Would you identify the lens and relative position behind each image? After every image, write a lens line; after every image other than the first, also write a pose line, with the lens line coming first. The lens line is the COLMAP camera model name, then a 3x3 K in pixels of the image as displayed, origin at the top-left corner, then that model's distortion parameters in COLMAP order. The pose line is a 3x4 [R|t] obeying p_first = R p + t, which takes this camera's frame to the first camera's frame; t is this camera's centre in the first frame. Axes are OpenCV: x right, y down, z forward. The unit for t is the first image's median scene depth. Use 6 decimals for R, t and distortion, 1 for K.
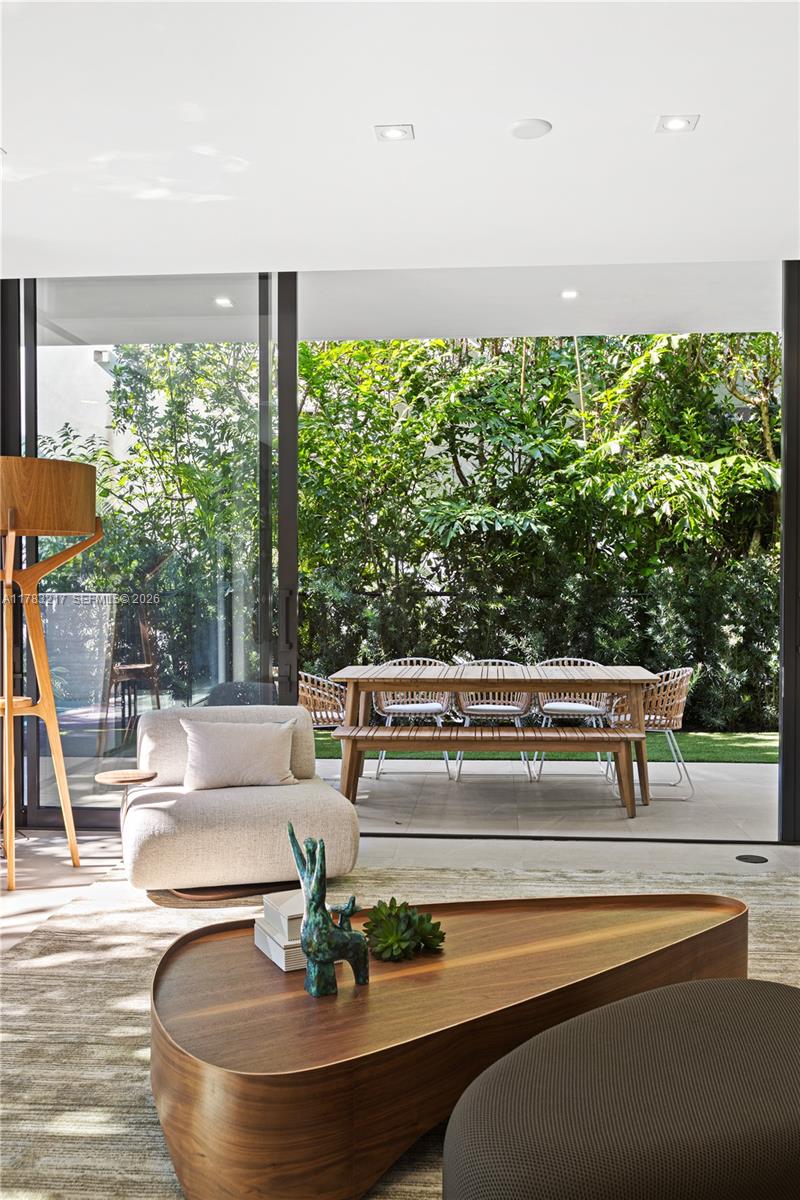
lens RADIAL K [[1094.3, 0, 402.3], [0, 1094.3, 603.6], [0, 0, 1]] dist [0.025264, 0.000000]
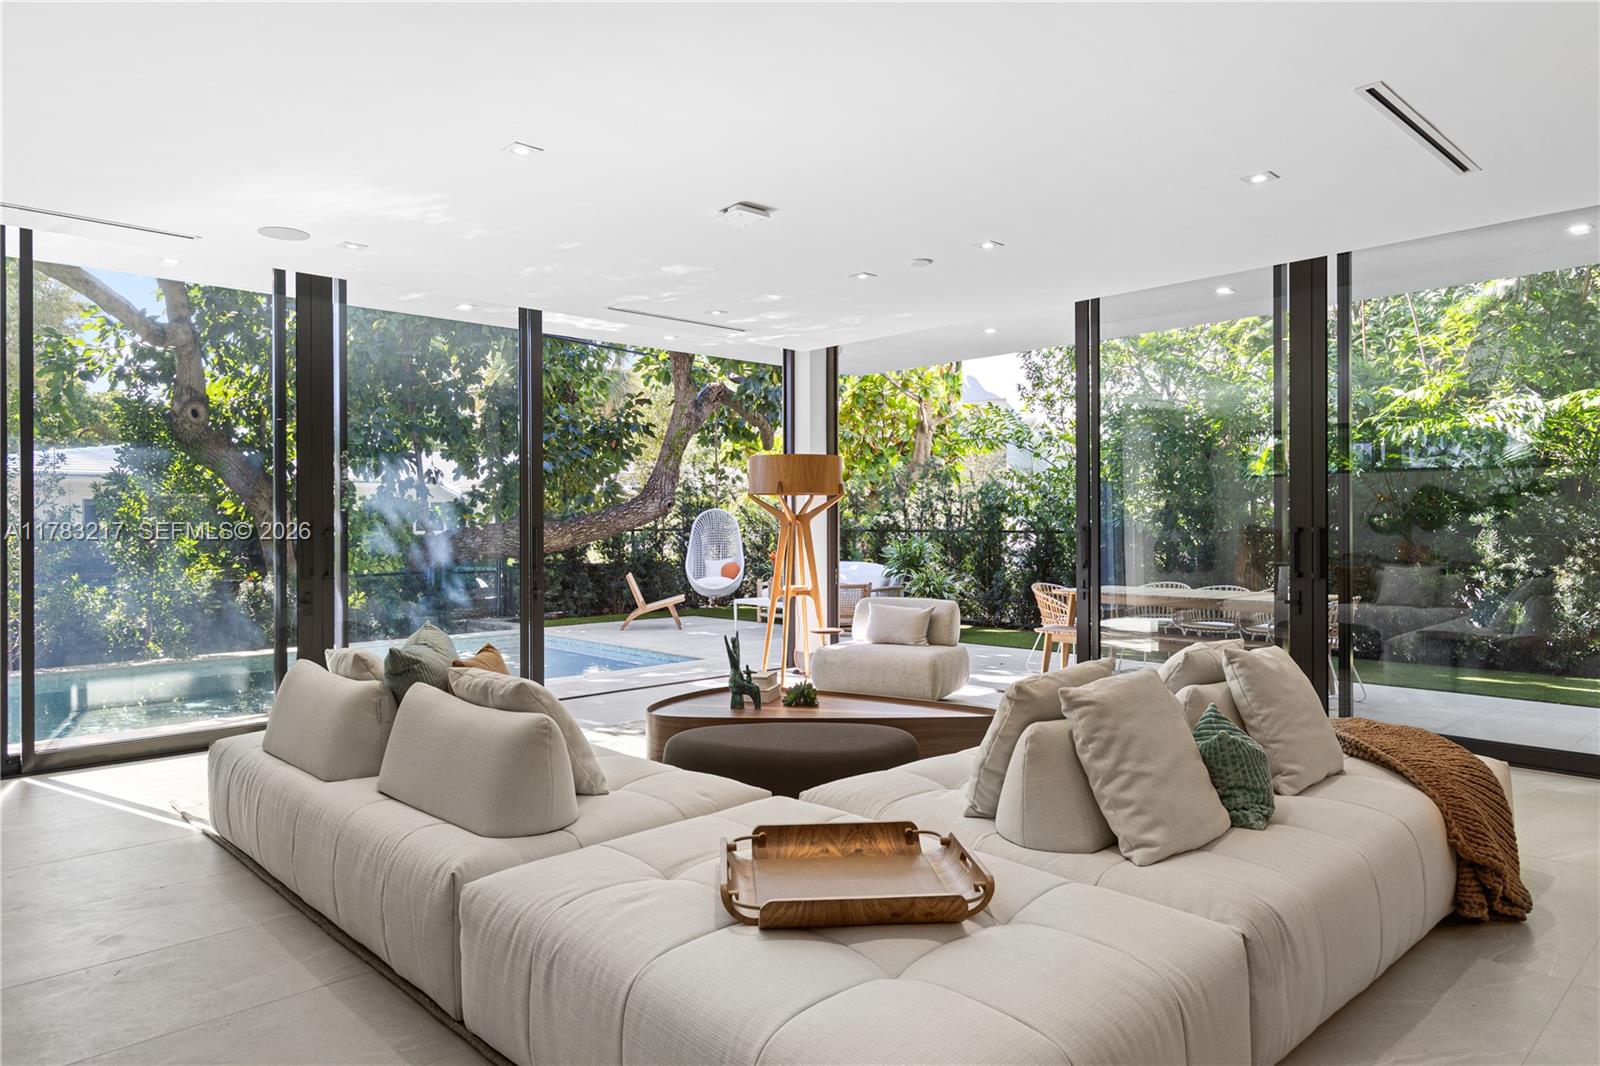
lens RADIAL K [[1021.2, 0, 806.7], [0, 1021.2, 530.5], [0, 0, 1]] dist [0.003743, 0.000456]
pose [[0.745843, 0.002912, -0.666116, 0.752477], [-0.008031, 0.999957, -0.004620, 0.002644], [0.666074, 0.008795, 0.745834, -0.230498]]
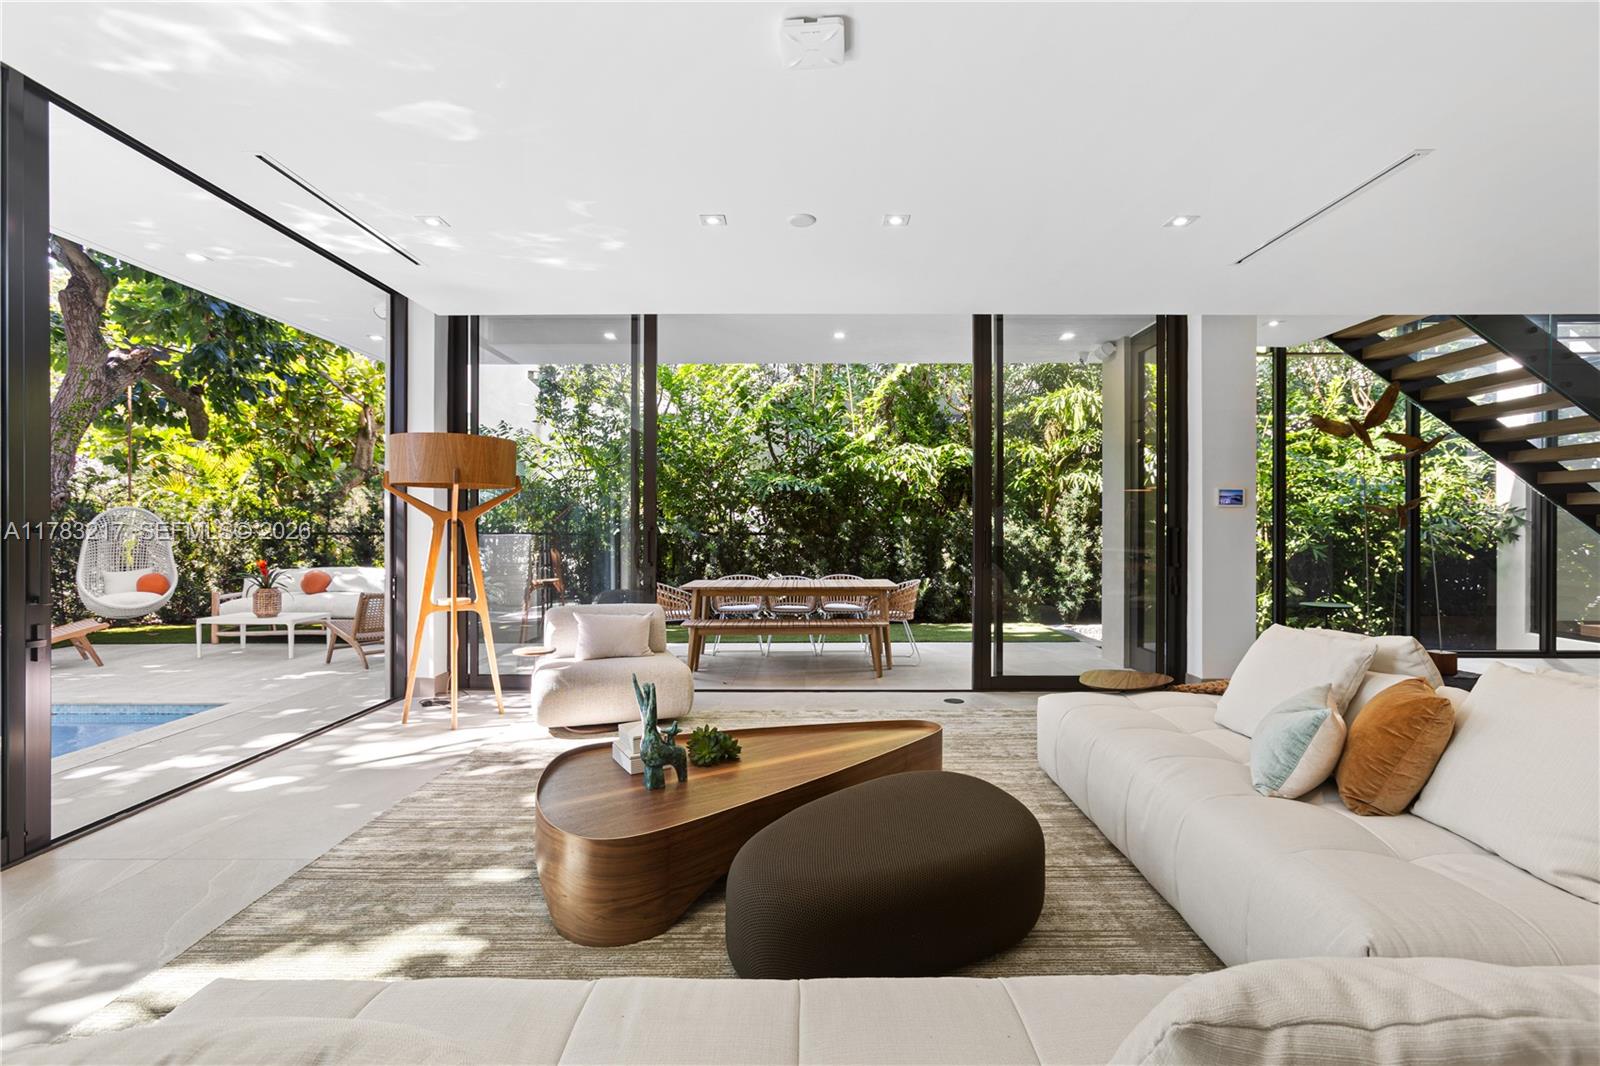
lens RADIAL K [[725.0, 0, 792.0], [0, 725.0, 530.6], [0, 0, 1]] dist [0.000427, 0.004077]
pose [[0.997029, 0.000131, 0.077030, 0.015292], [0.000995, 0.999893, -0.014582, 0.009183], [-0.077024, 0.014616, 0.996922, 0.001593]]
